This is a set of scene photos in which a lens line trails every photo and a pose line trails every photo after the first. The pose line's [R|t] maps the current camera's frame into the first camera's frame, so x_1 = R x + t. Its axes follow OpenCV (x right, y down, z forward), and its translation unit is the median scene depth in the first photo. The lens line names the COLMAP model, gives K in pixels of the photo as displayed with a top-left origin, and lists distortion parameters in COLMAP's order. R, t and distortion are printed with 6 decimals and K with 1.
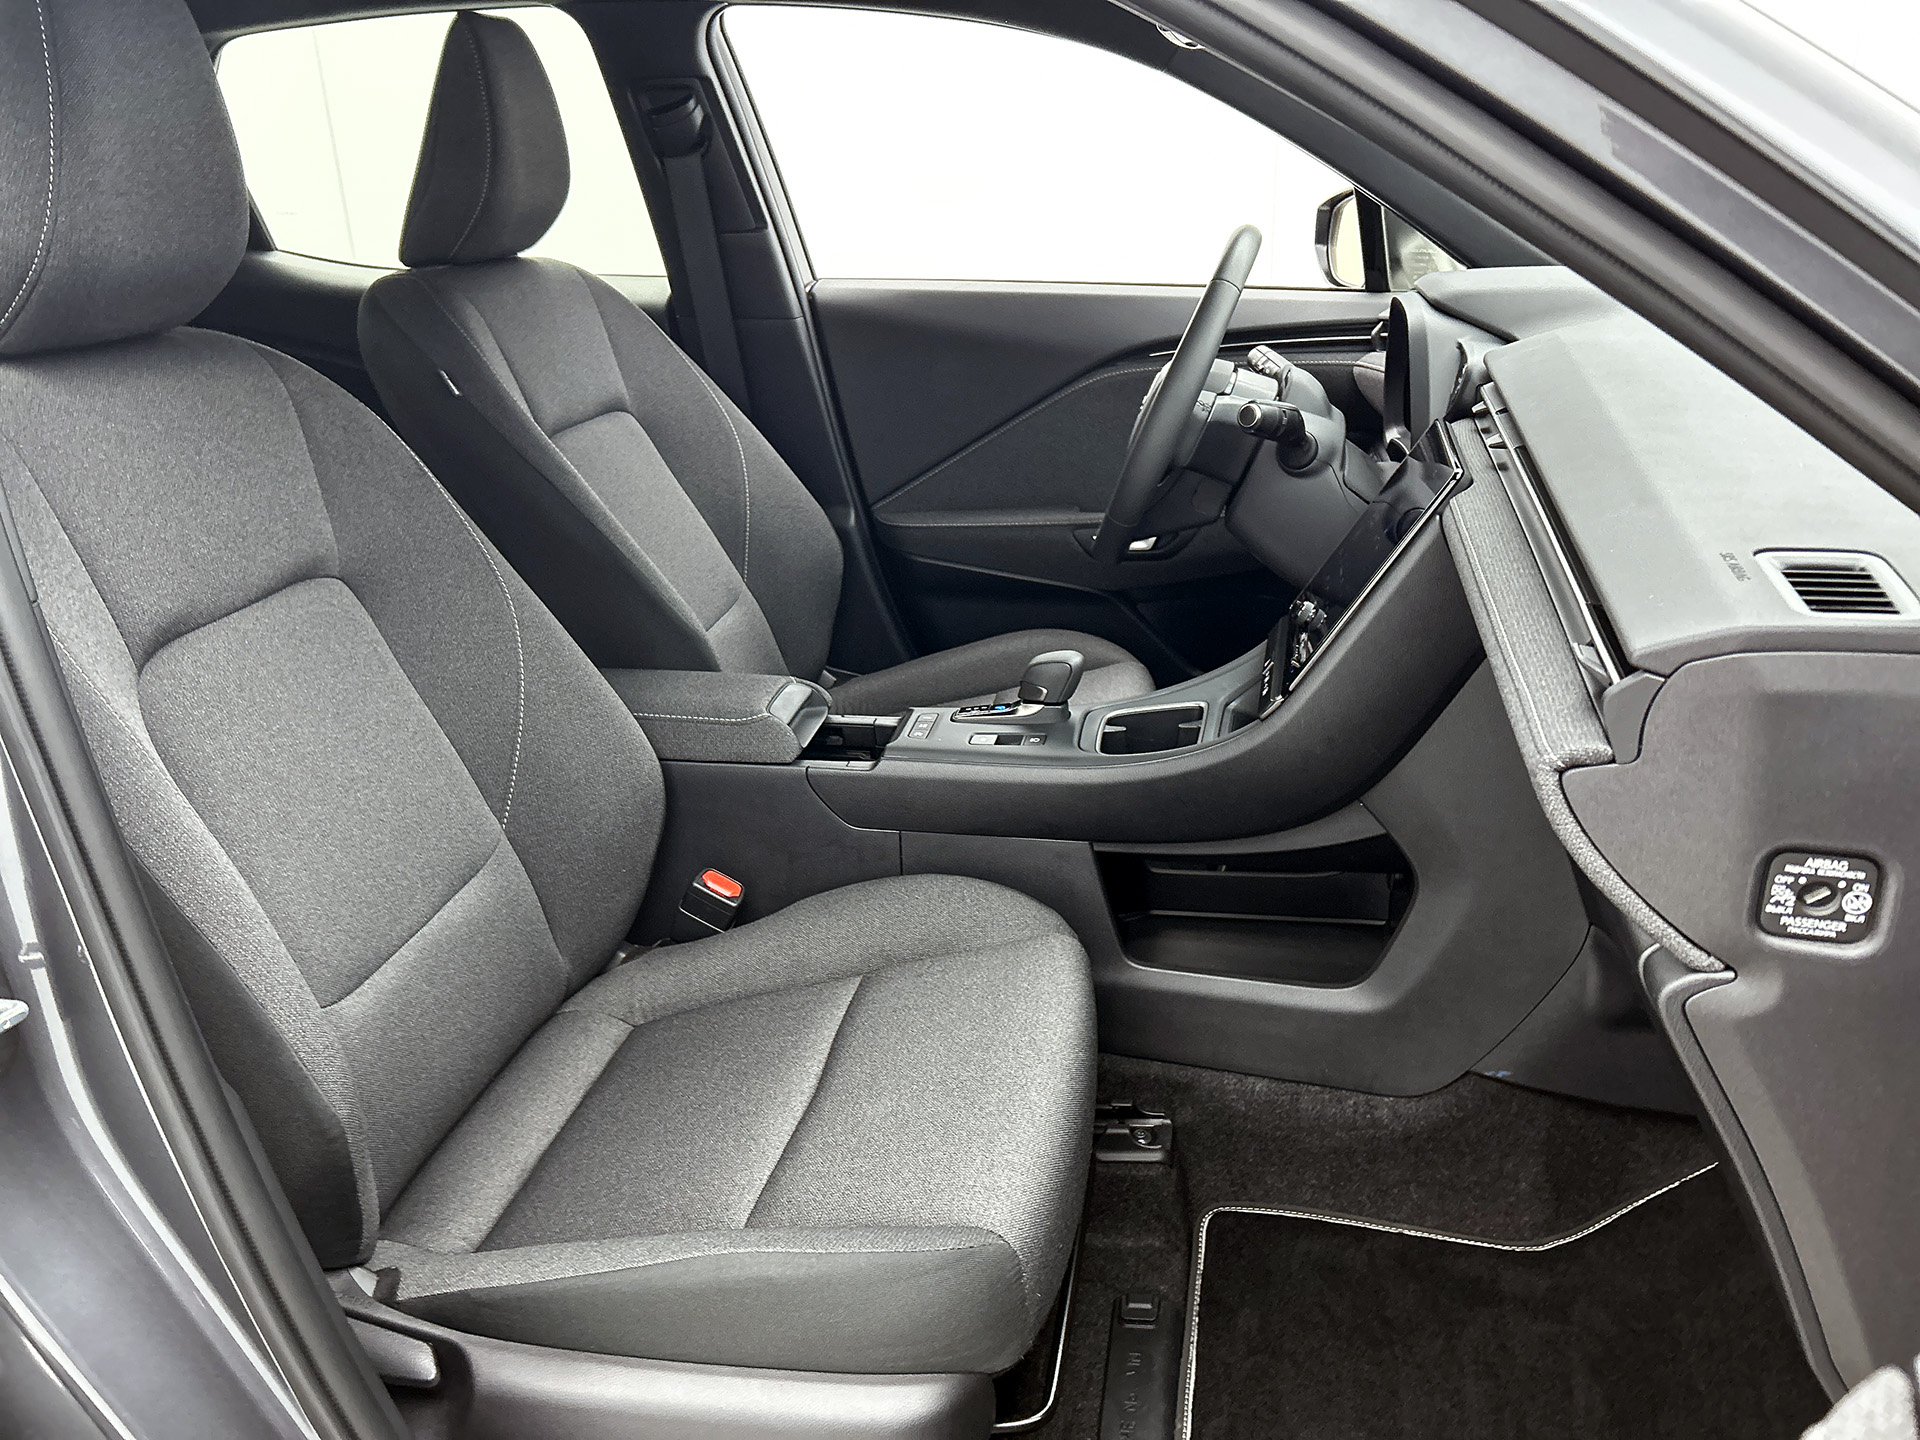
lens RADIAL K [[1418.6, 0, 968.8], [0, 1418.6, 748.6], [0, 0, 1]] dist [0.060629, -0.087795]
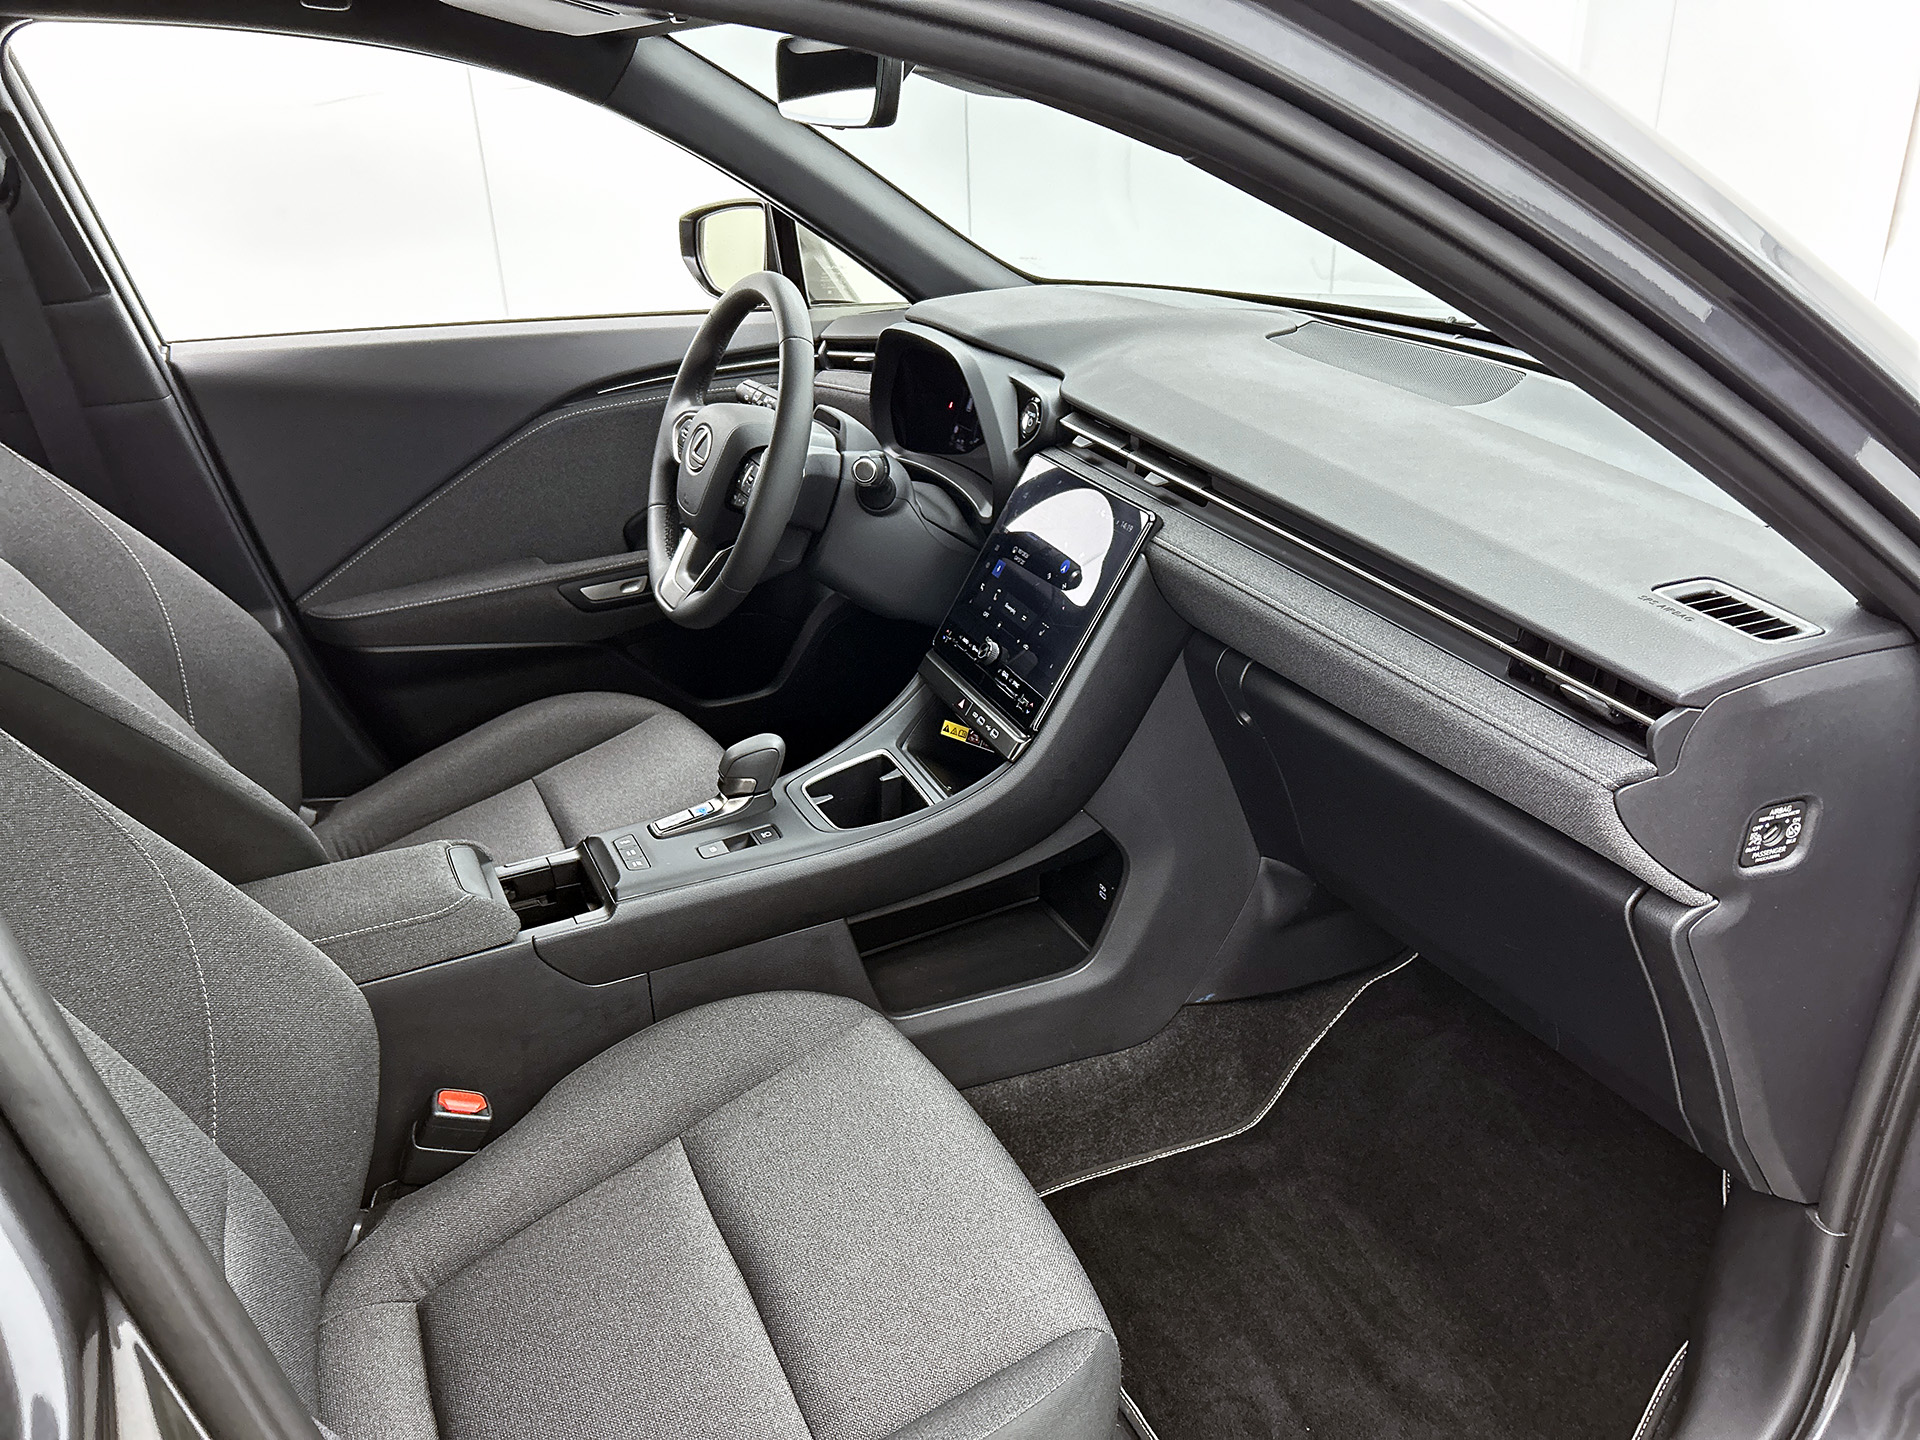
lens RADIAL K [[1418.6, 0, 968.8], [0, 1418.6, 748.6], [0, 0, 1]] dist [0.060629, -0.087795]
pose [[0.806364, -0.251315, 0.535368, -0.347583], [0.227269, 0.967392, 0.111808, -0.140720], [-0.546010, 0.031515, 0.837186, 0.114622]]
